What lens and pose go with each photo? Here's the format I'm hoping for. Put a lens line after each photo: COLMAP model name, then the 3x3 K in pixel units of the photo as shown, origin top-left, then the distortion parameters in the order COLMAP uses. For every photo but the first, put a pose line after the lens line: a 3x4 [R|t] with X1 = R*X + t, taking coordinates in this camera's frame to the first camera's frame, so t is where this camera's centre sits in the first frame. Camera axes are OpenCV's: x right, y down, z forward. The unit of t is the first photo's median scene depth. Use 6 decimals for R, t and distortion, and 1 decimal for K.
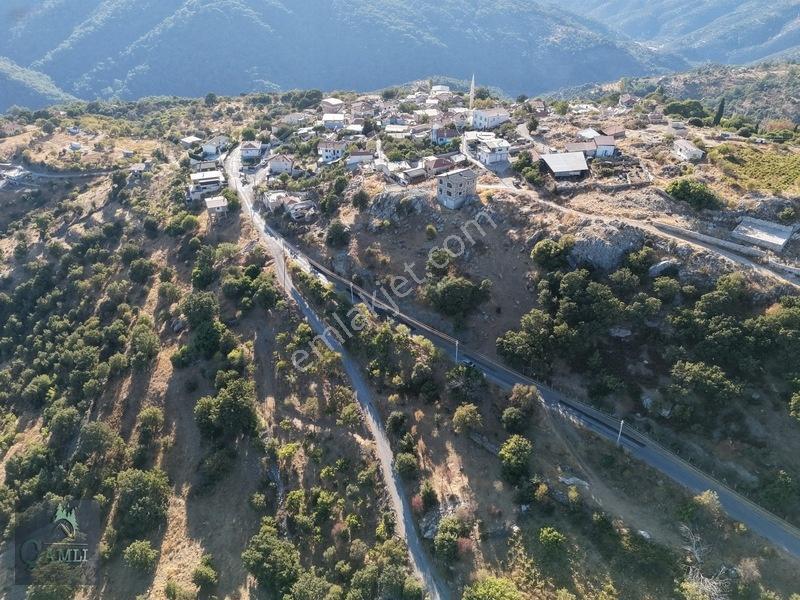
lens RADIAL K [[586.1, 0, 399.2], [0, 586.1, 298.1], [0, 0, 1]] dist [0.078157, -0.072274]
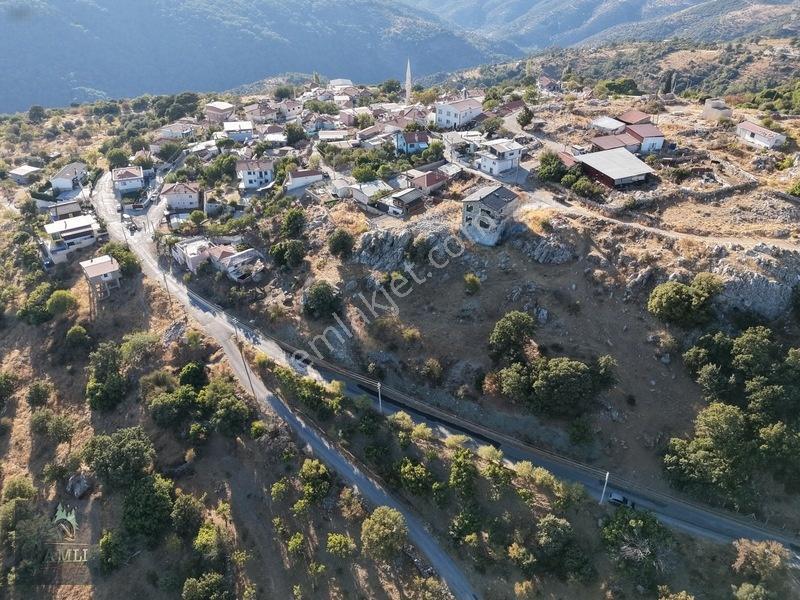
lens RADIAL K [[586.1, 0, 399.2], [0, 586.1, 298.1], [0, 0, 1]] dist [0.078157, -0.072274]
pose [[0.964373, -0.141404, 0.223585, -0.172408], [0.140098, 0.989898, 0.021776, -0.116621], [-0.224405, 0.010324, 0.974441, 0.334787]]
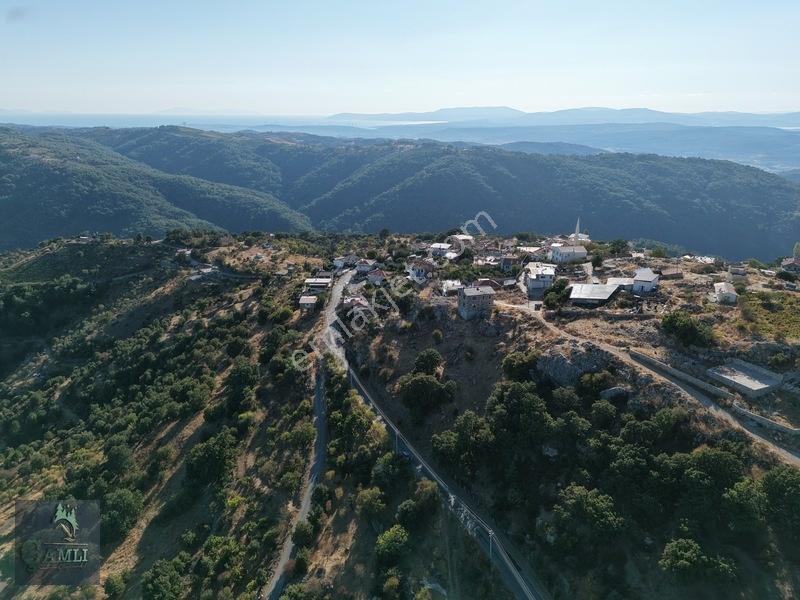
lens RADIAL K [[586.1, 0, 399.2], [0, 586.1, 298.1], [0, 0, 1]] dist [0.078157, -0.072274]
pose [[0.925272, 0.115741, -0.361213, 0.340995], [-0.201745, 0.956601, -0.210268, 0.052431], [0.321201, 0.267428, 0.908467, 0.005543]]
